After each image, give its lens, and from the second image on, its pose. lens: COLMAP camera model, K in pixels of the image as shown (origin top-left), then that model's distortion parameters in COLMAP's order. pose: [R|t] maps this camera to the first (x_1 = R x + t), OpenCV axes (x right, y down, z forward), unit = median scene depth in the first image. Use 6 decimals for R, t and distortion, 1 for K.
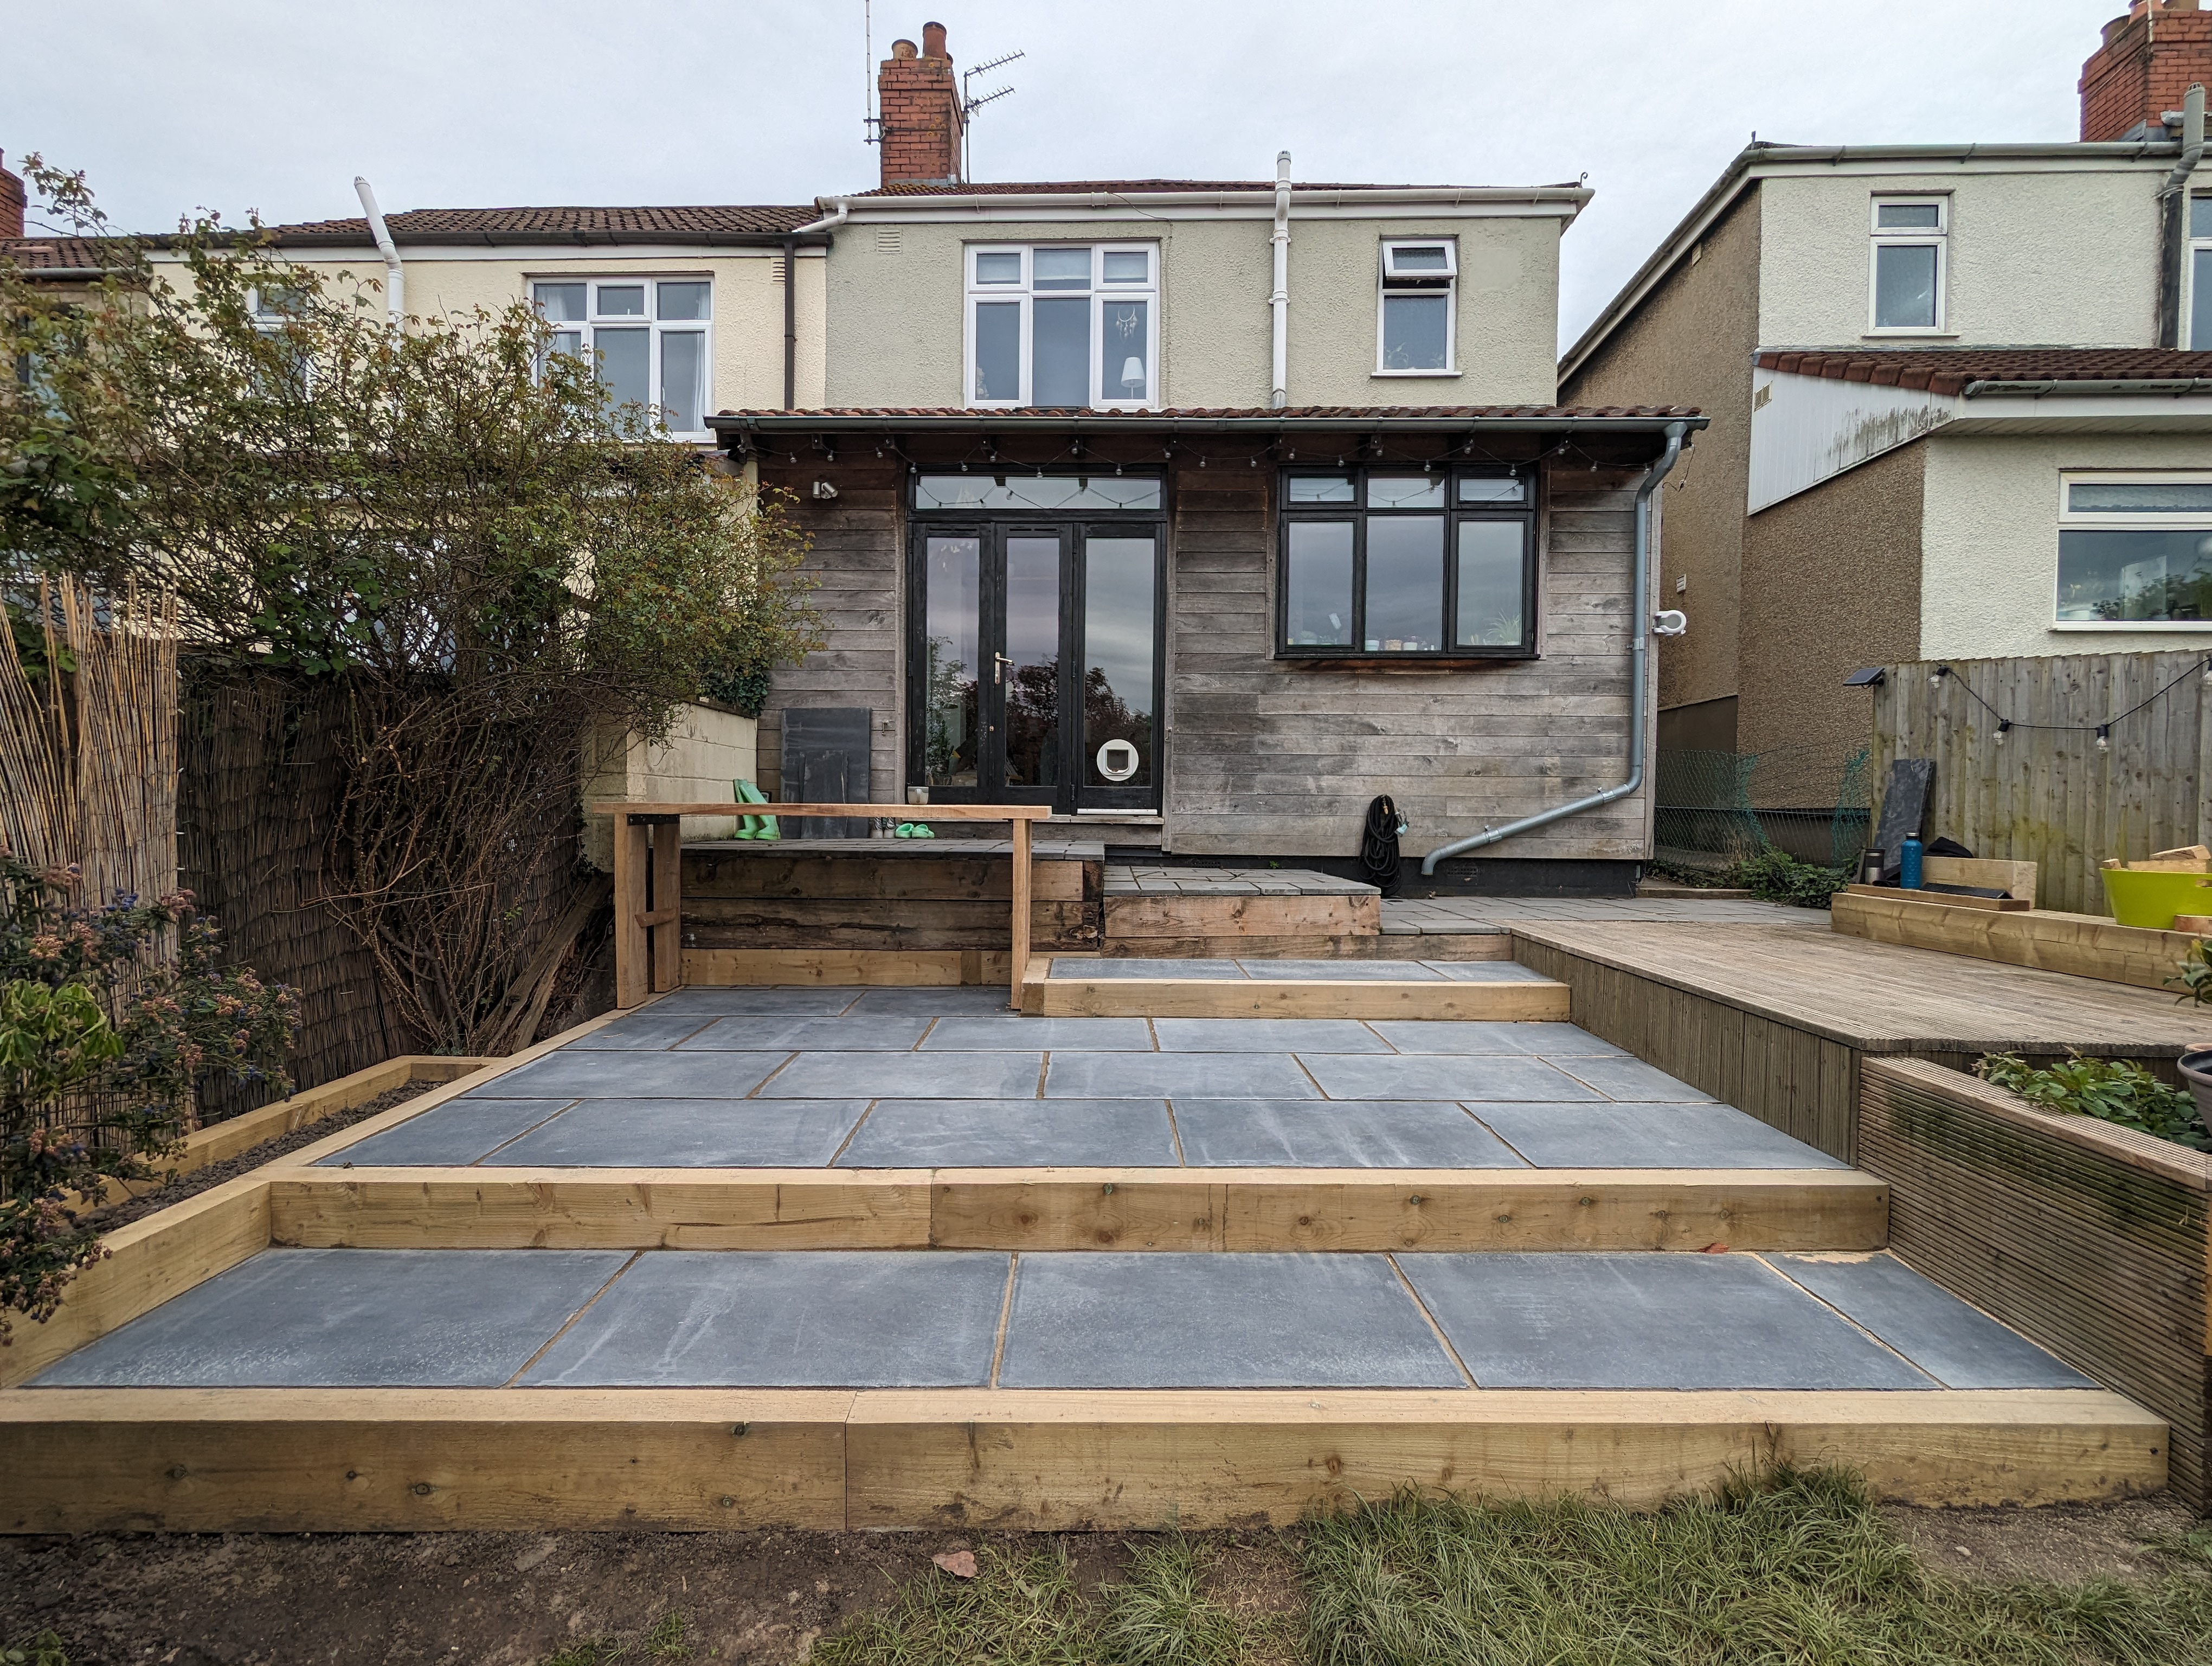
lens RADIAL K [[1051.8, 0, 1098.0], [0, 1051.8, 837.8], [0, 0, 1]] dist [-0.000812, 0.000074]
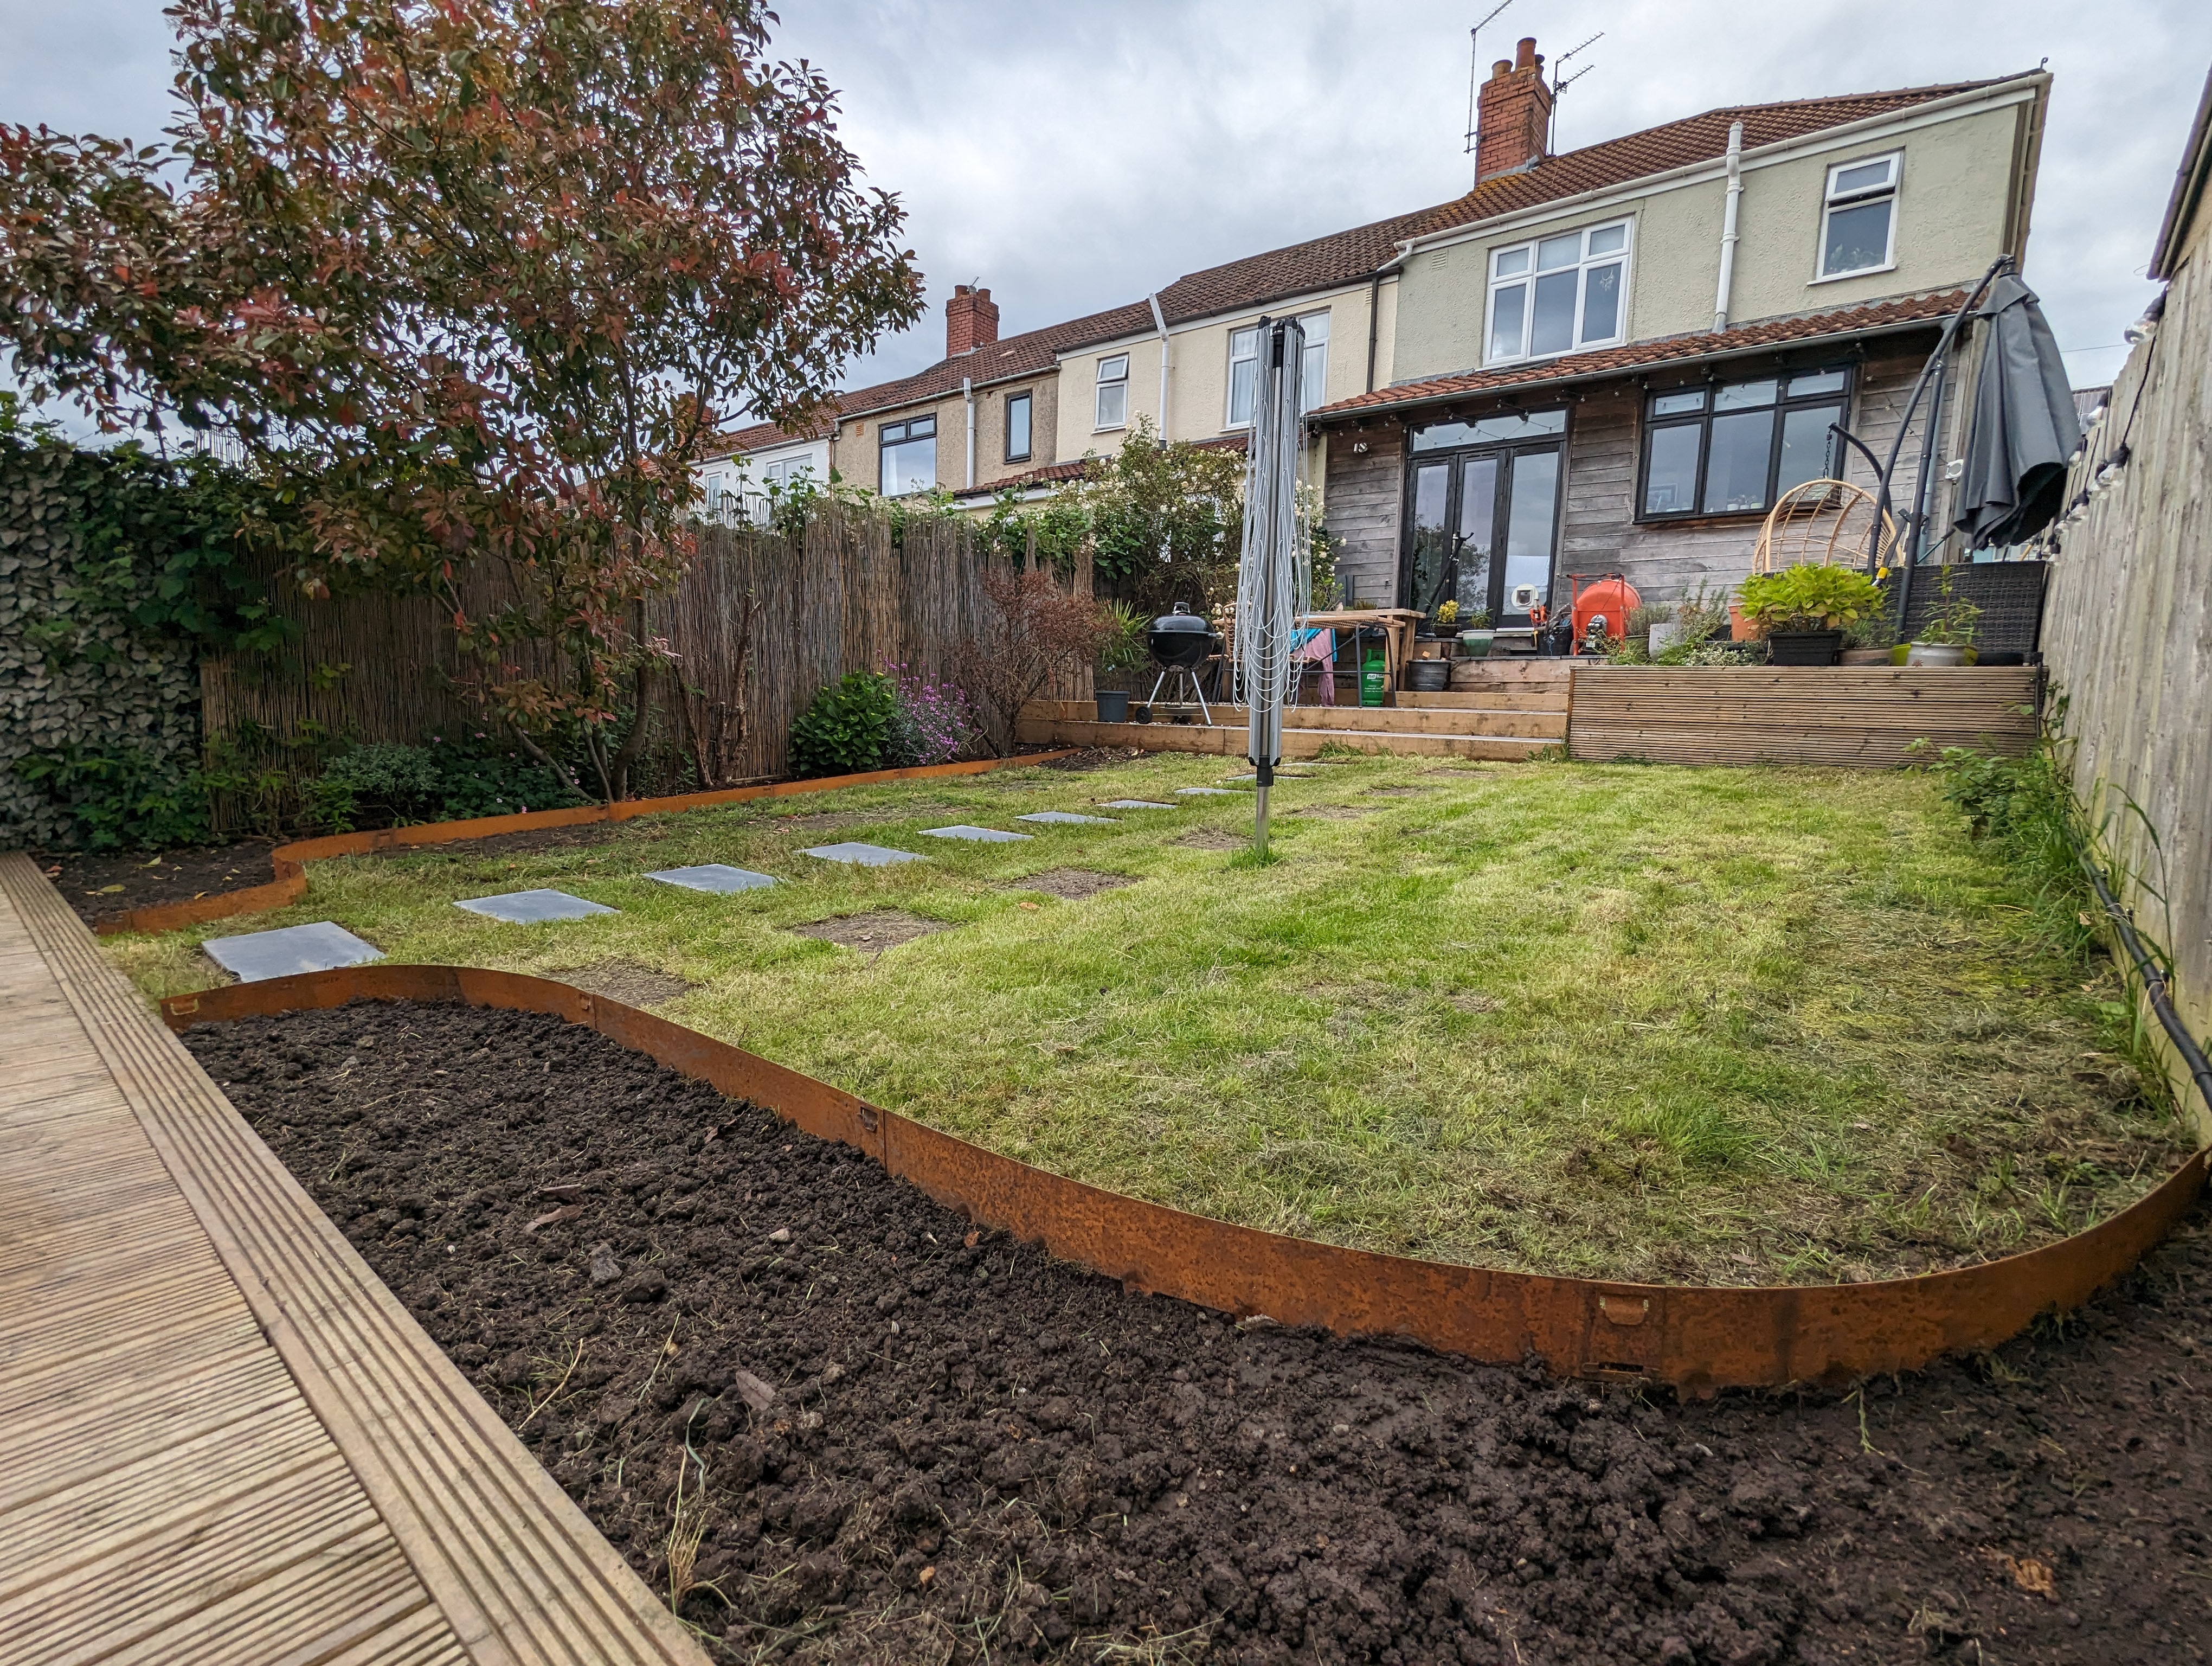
lens RADIAL K [[1051.8, 0, 1106.7], [0, 1051.8, 836.2], [0, 0, 1]] dist [-0.000812, 0.000074]
pose [[0.798855, 0.090433, -0.594687, 0.505742], [-0.036188, 0.994069, 0.102554, 0.150338], [0.600434, -0.060405, 0.797390, -0.696772]]
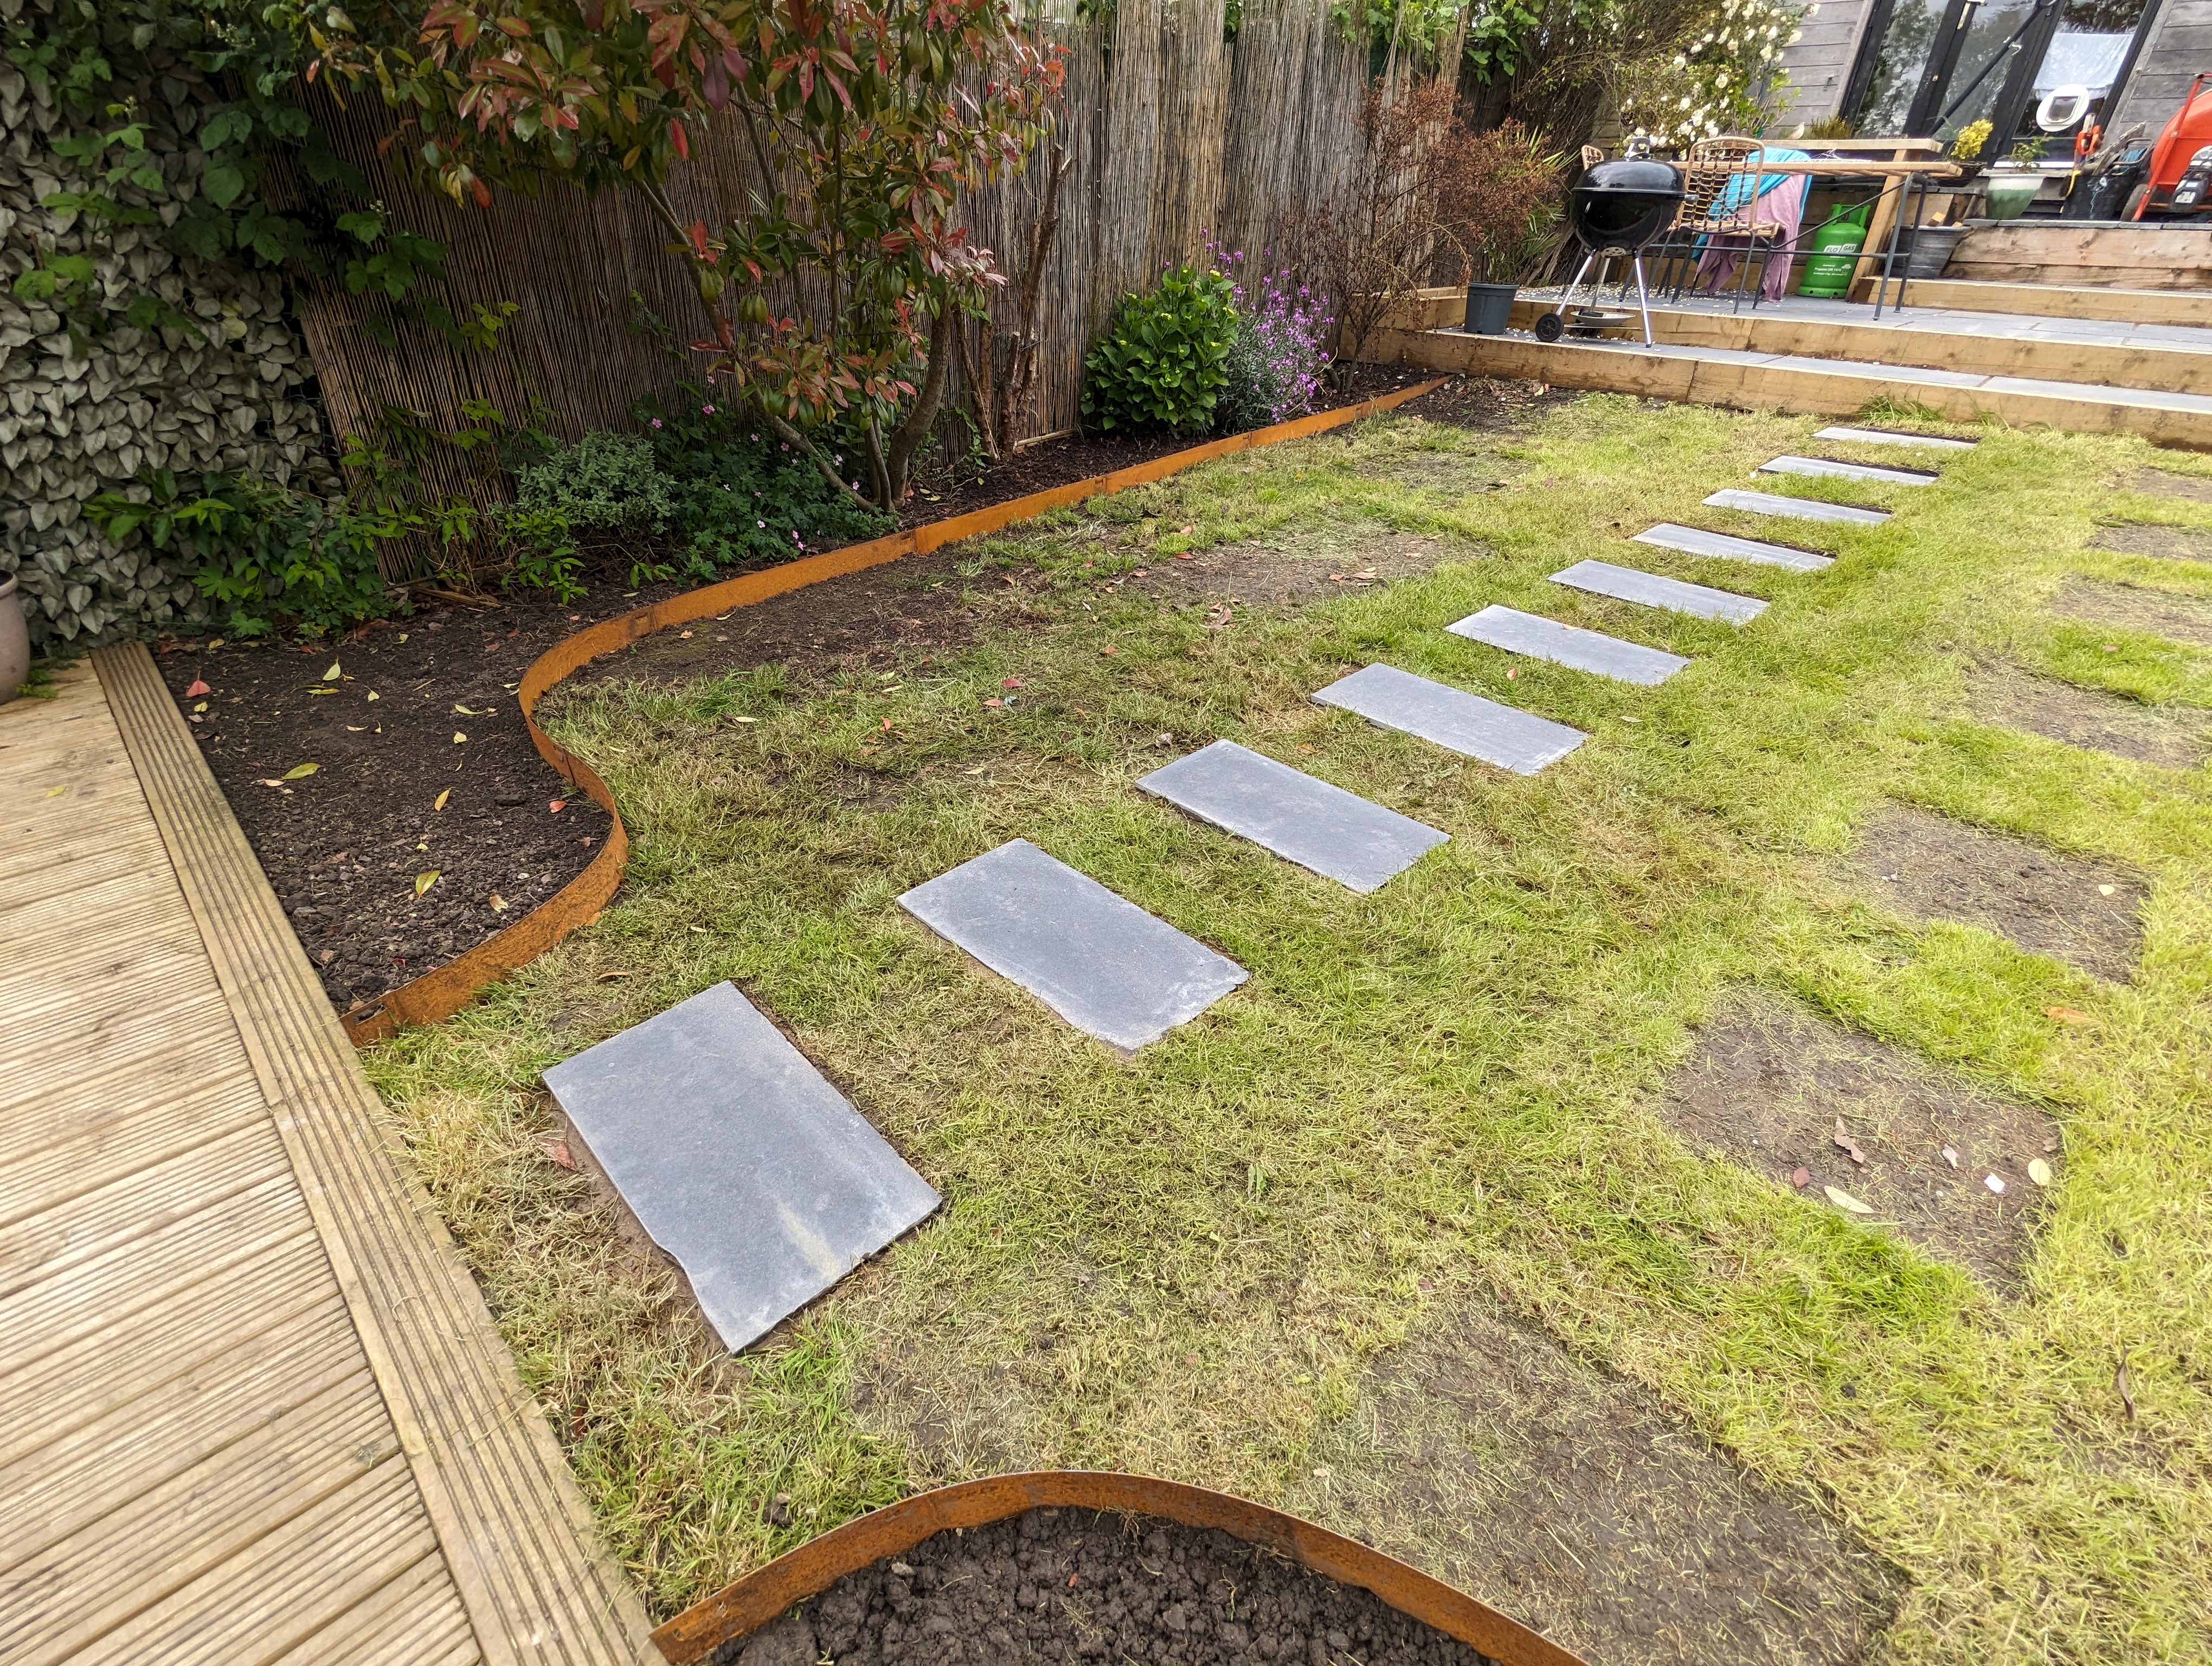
lens RADIAL K [[1051.8, 0, 1103.2], [0, 1051.8, 836.4], [0, 0, 1]] dist [-0.000812, 0.000074]
pose [[0.741294, 0.356764, -0.568509, 0.171376], [-0.042992, 0.870529, 0.490236, 0.091931], [0.669802, -0.338968, 0.660656, -0.632539]]
